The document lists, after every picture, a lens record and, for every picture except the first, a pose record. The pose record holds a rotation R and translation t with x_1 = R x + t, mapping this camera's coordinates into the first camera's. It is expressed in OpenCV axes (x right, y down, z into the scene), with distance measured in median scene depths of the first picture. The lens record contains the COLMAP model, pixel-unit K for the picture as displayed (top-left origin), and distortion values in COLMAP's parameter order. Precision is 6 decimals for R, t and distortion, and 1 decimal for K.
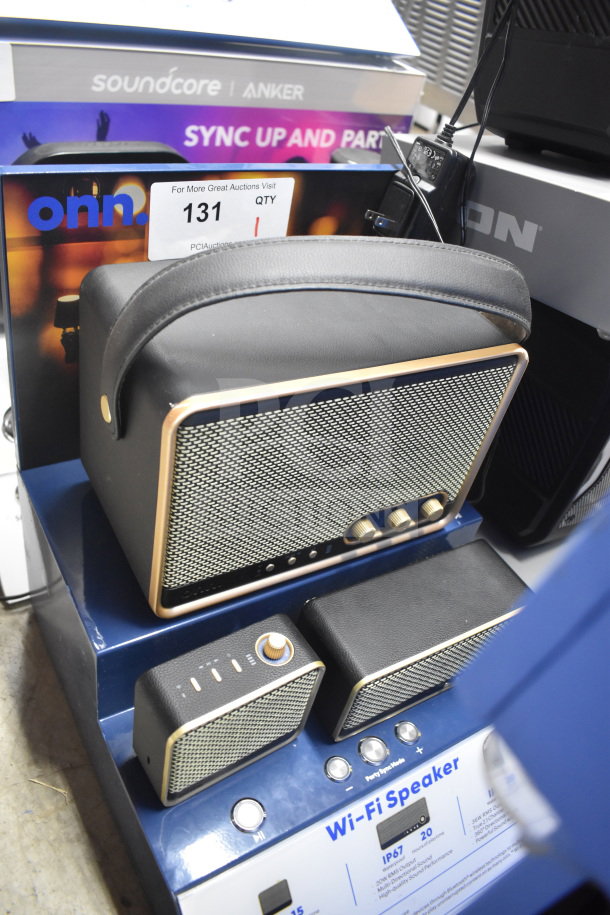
lens RADIAL K [[698.7, 0, 302.3], [0, 698.7, 451.8], [0, 0, 1]] dist [-0.093163, 0.010061]
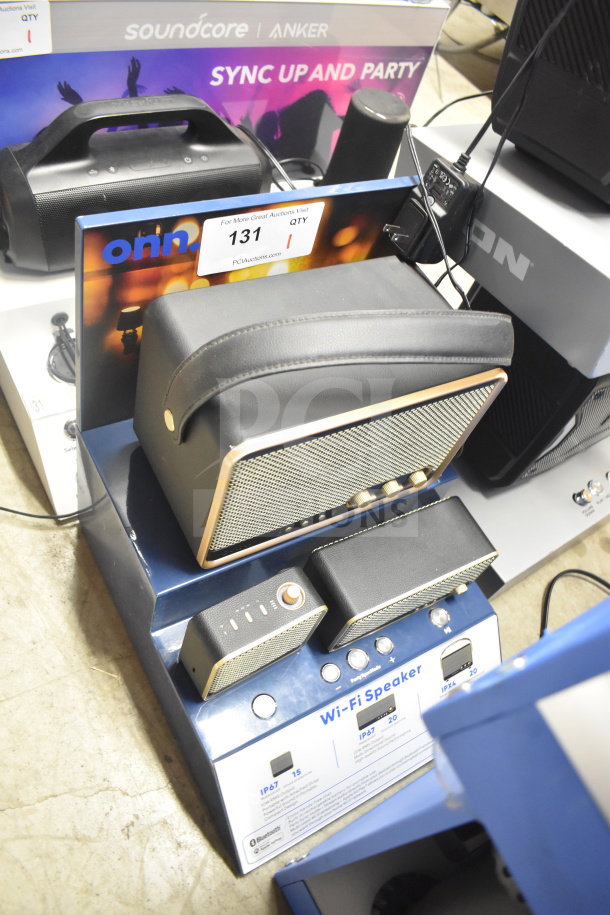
lens RADIAL K [[698.7, 0, 301.6], [0, 698.7, 457.9], [0, 0, 1]] dist [-0.093163, 0.010061]
pose [[0.998431, 0.048551, 0.027899, -0.062755], [-0.053693, 0.971492, 0.230910, -0.254055], [-0.015893, -0.232046, 0.972575, -0.213964]]
